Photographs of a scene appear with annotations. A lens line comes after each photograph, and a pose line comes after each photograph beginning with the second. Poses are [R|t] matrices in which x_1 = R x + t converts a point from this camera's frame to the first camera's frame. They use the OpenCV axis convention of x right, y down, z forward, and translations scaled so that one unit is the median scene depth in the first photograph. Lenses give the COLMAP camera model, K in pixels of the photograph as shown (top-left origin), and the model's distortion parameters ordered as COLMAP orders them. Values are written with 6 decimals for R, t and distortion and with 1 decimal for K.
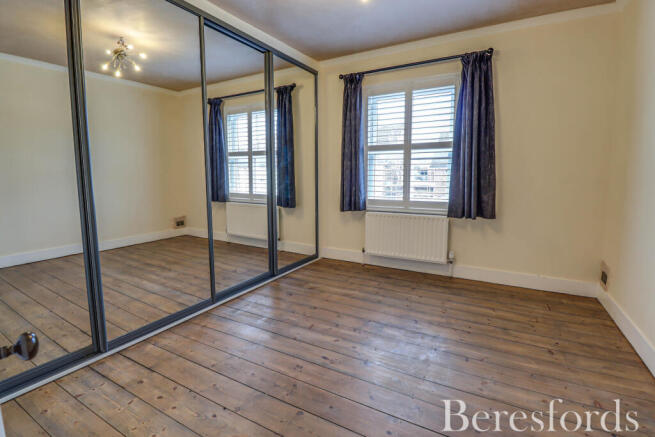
lens RADIAL K [[301.3, 0, 329.6], [0, 301.3, 224.4], [0, 0, 1]] dist [-0.008005, -0.001276]
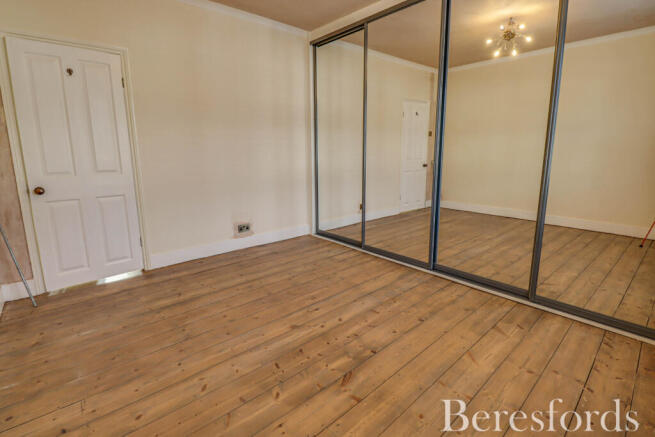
lens RADIAL K [[301.3, 0, 326.6], [0, 301.3, 217.0], [0, 0, 1]] dist [-0.008005, -0.001276]
pose [[-0.318878, 0.203973, -0.925587, 0.791632], [-0.153917, 0.952461, 0.262922, -0.164288], [0.935215, 0.226304, -0.272324, 1.042184]]
